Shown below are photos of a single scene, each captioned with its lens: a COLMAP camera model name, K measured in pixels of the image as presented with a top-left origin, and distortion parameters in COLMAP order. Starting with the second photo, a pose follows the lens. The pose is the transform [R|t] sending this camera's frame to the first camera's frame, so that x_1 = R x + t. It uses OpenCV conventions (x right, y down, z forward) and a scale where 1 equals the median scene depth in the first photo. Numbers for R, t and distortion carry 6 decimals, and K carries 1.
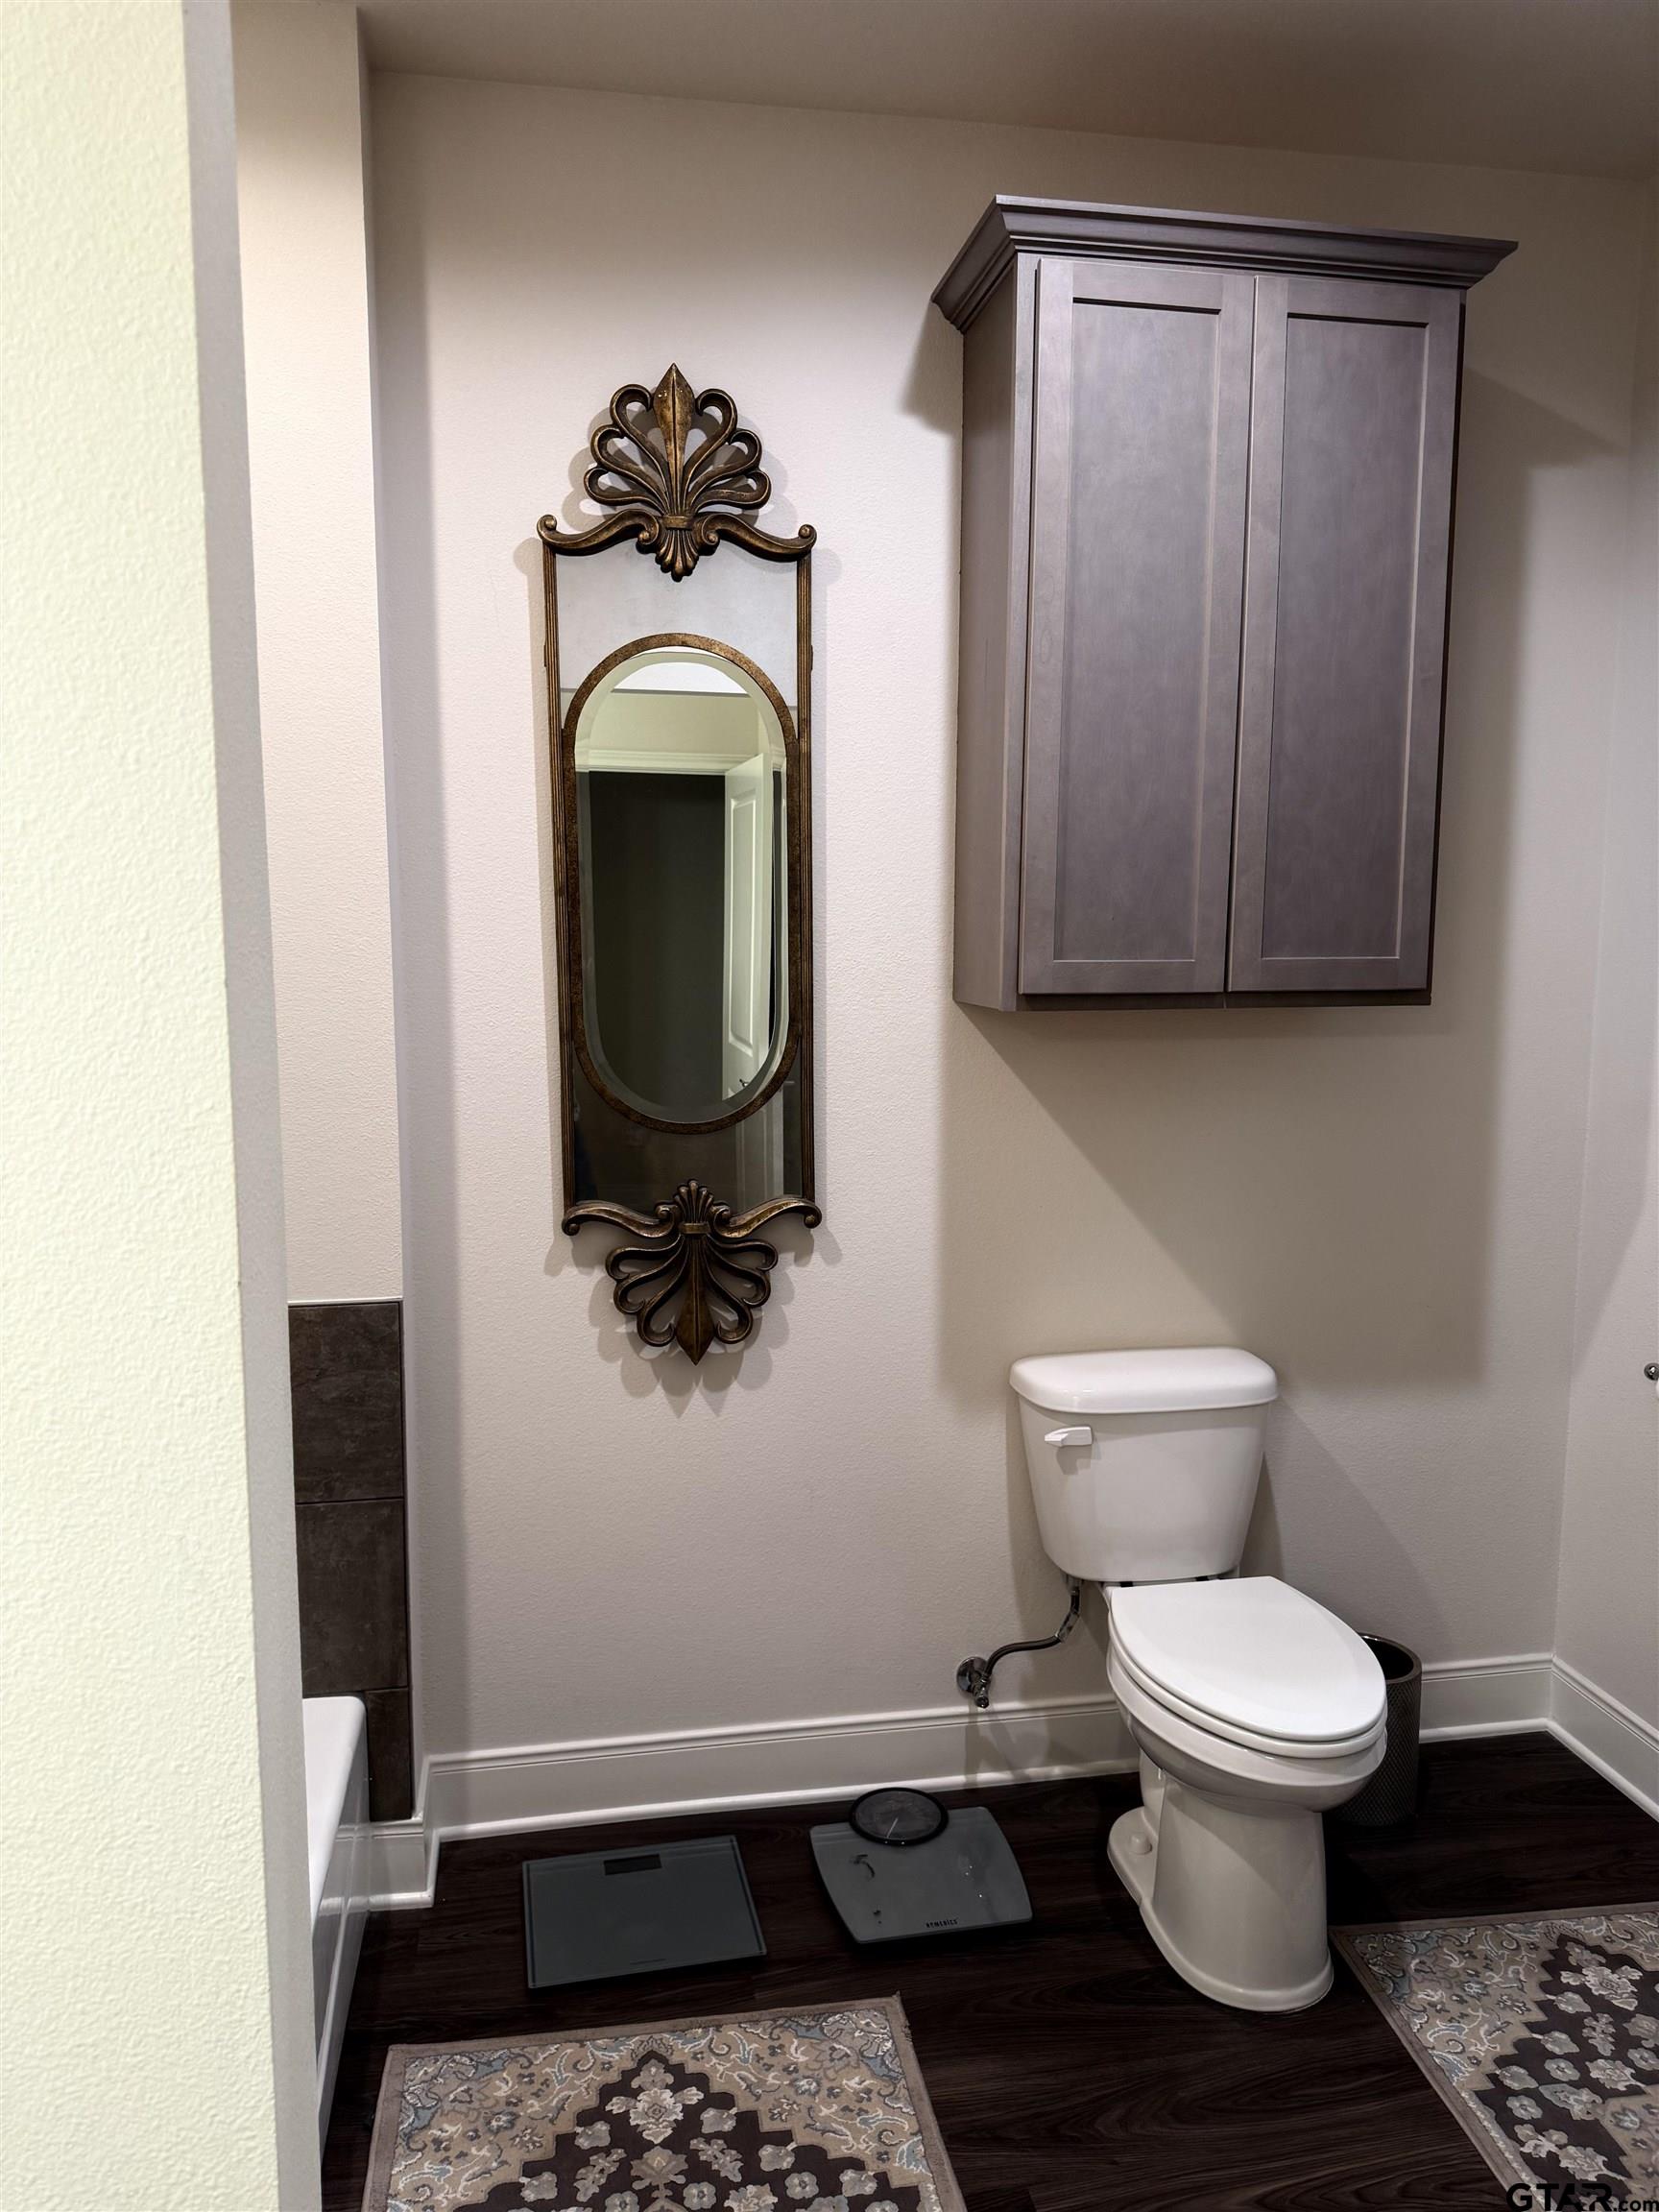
lens RADIAL K [[1573.1, 0, 817.3], [0, 1573.1, 1117.4], [0, 0, 1]] dist [-0.000044, -0.008879]
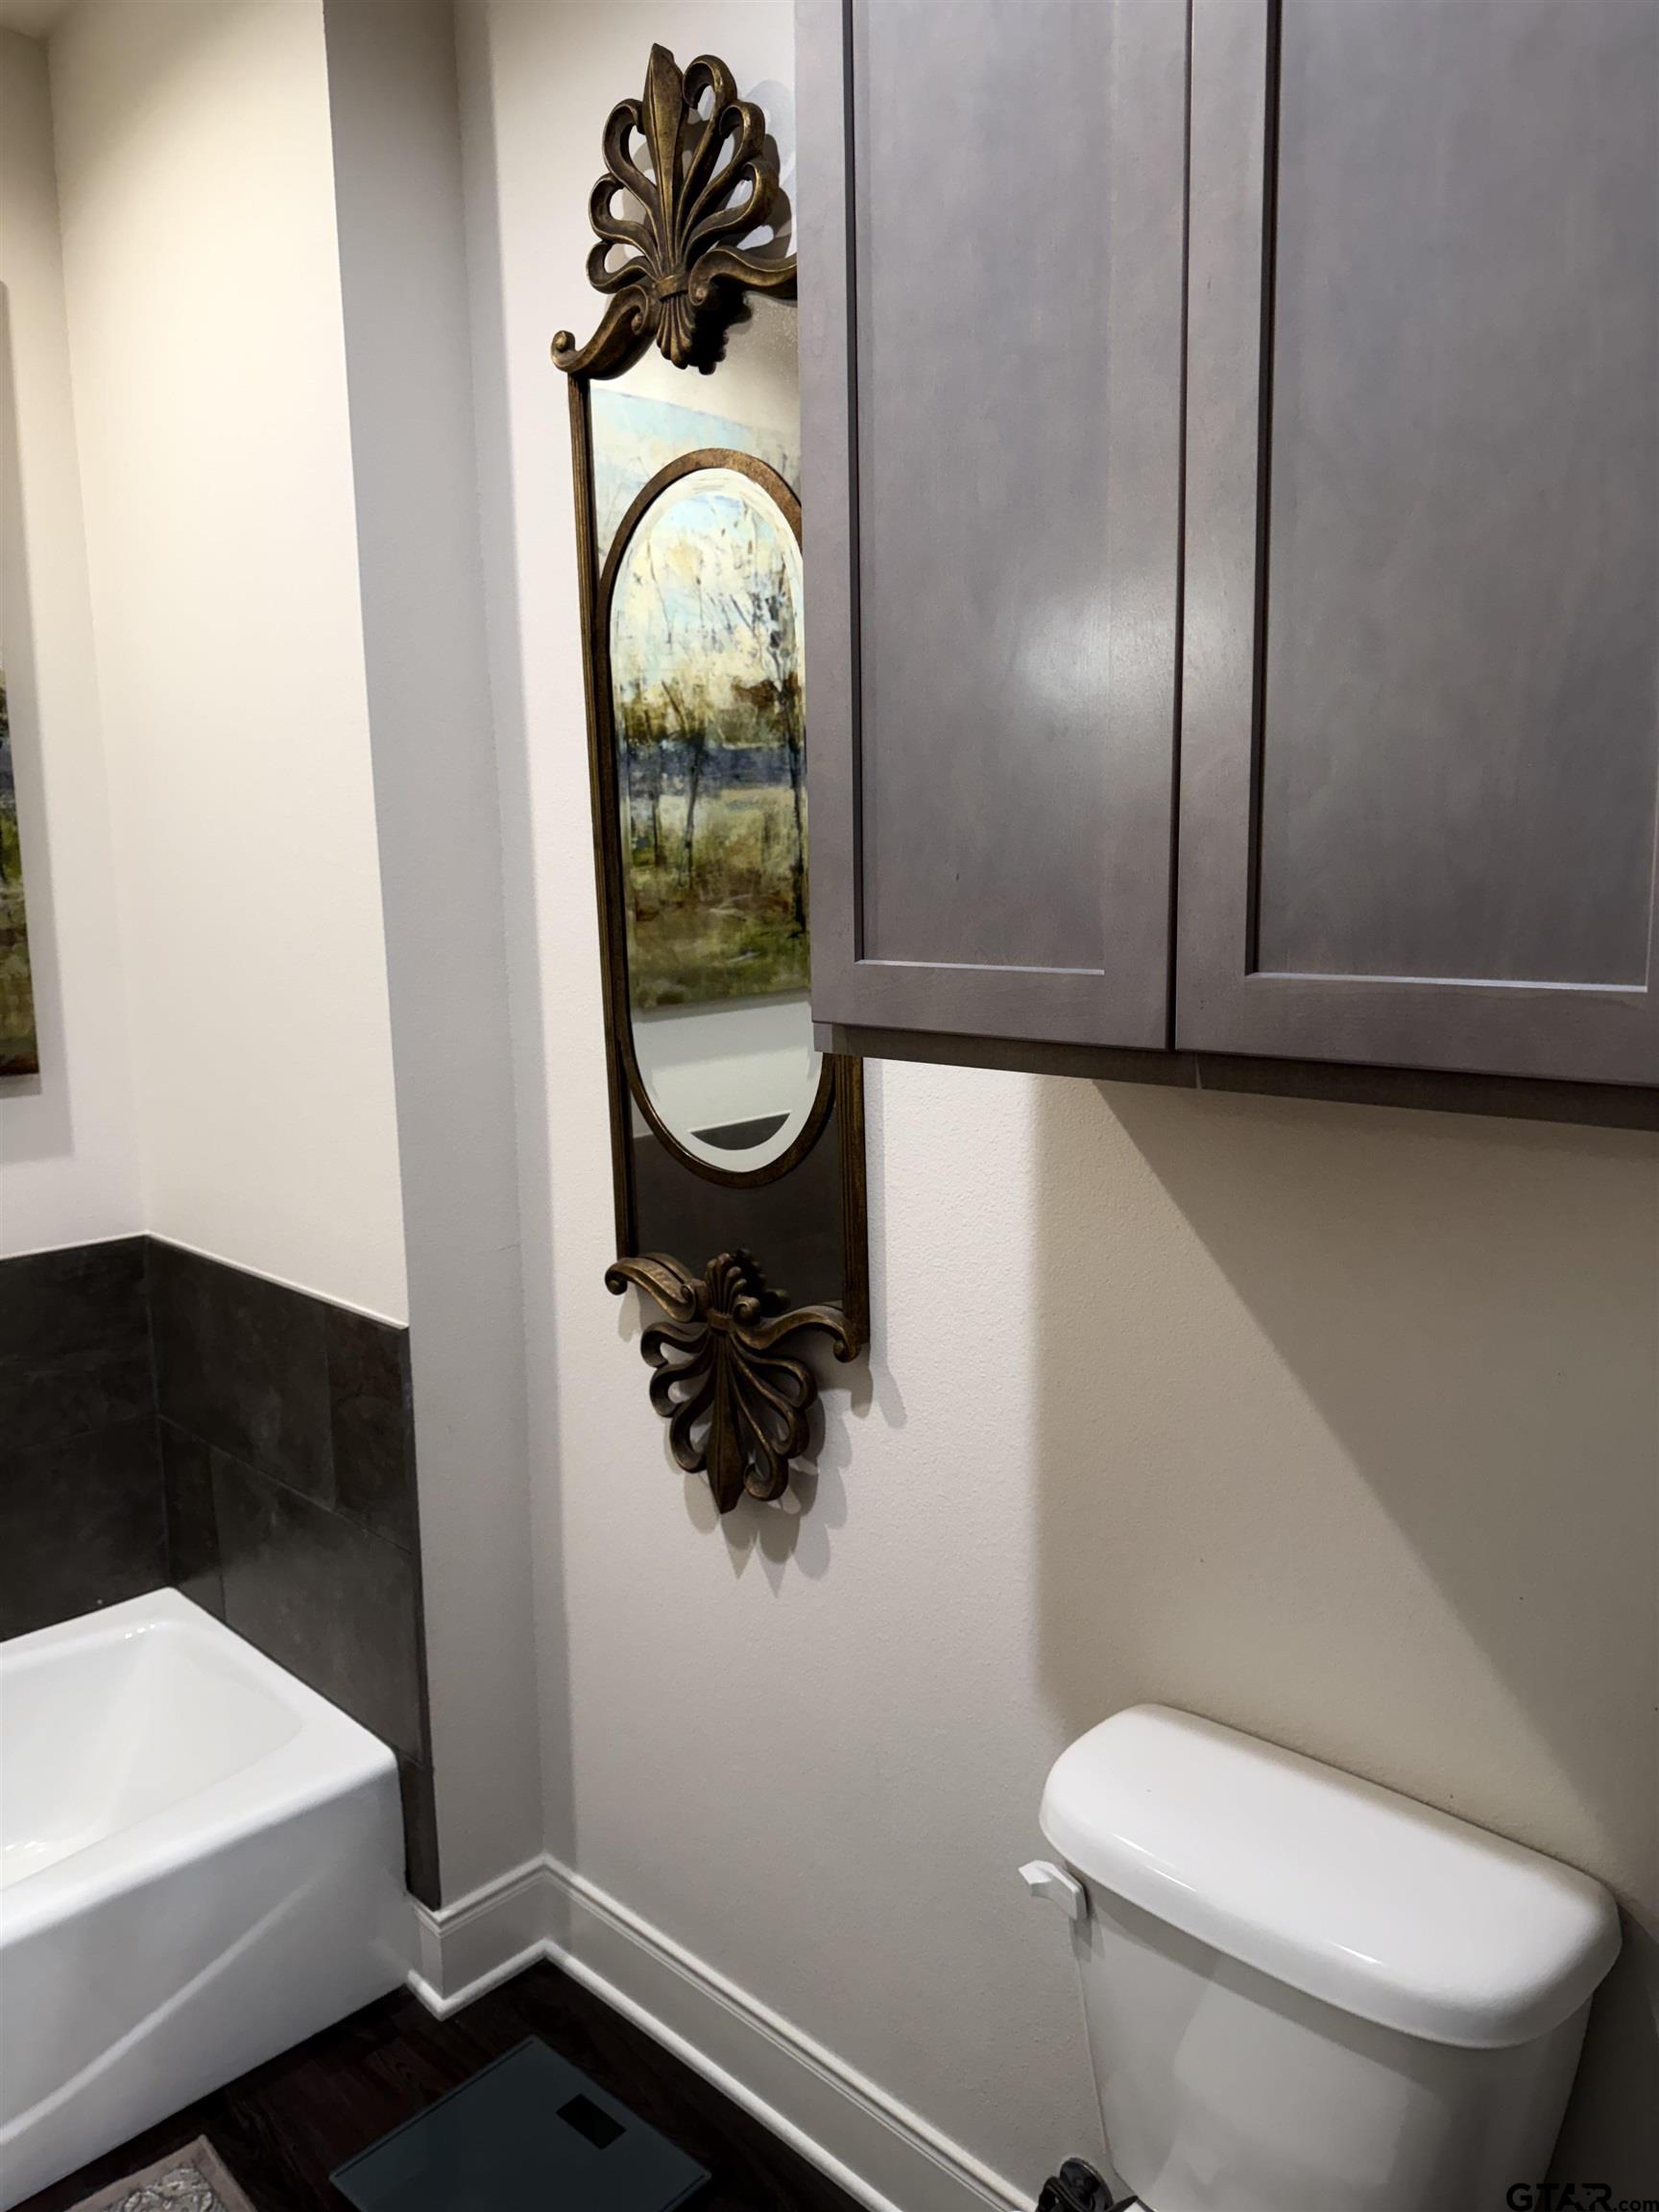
lens RADIAL K [[1573.1, 0, 835.0], [0, 1573.1, 1123.7], [0, 0, 1]] dist [-0.000044, -0.008879]
pose [[0.589533, 0.121297, -0.798585, 0.534619], [-0.089325, 0.992387, 0.084791, -0.086637], [0.802790, 0.021346, 0.595879, 0.667471]]
